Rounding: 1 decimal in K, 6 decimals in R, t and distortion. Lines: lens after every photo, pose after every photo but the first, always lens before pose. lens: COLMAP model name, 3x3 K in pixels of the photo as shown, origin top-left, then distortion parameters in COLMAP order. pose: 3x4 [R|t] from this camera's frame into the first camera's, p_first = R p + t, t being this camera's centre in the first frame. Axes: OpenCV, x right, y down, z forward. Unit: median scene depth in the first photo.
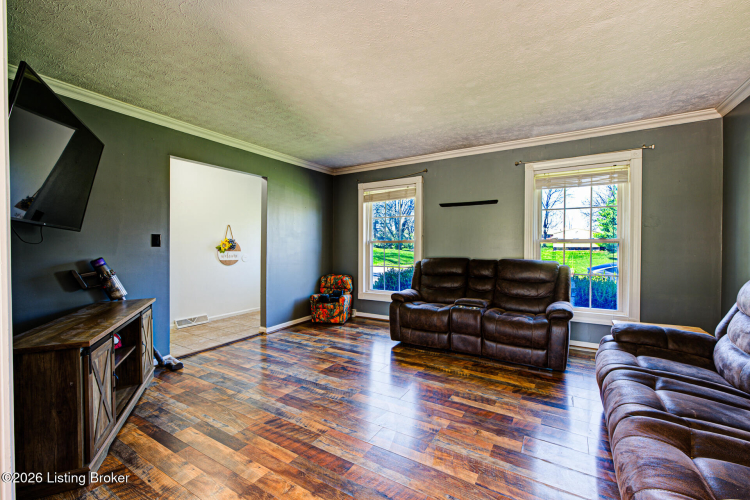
lens RADIAL K [[314.2, 0, 375.0], [0, 314.2, 250.0], [0, 0, 1]] dist [0.000033, 0.000007]
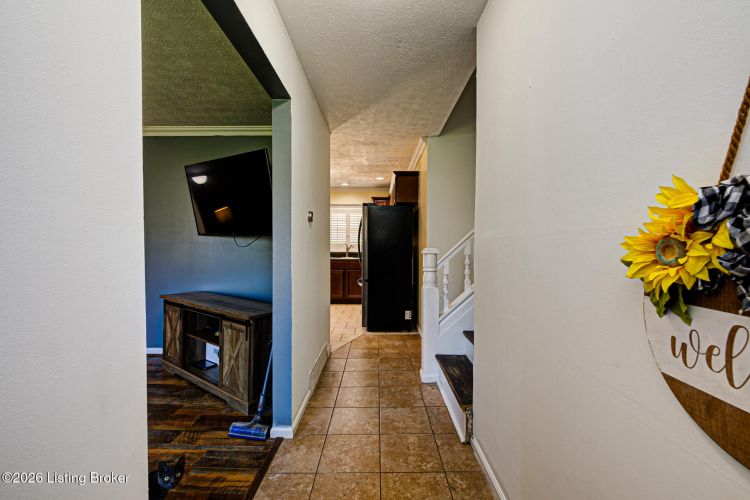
lens RADIAL K [[314.2, 0, 375.0], [0, 314.2, 250.0], [0, 0, 1]] dist [0.000033, 0.000007]
pose [[-0.864816, 0.007629, -0.502031, -0.707724], [-0.007131, 0.999597, 0.027475, -0.041956], [0.502038, 0.027341, -0.864413, 2.208049]]
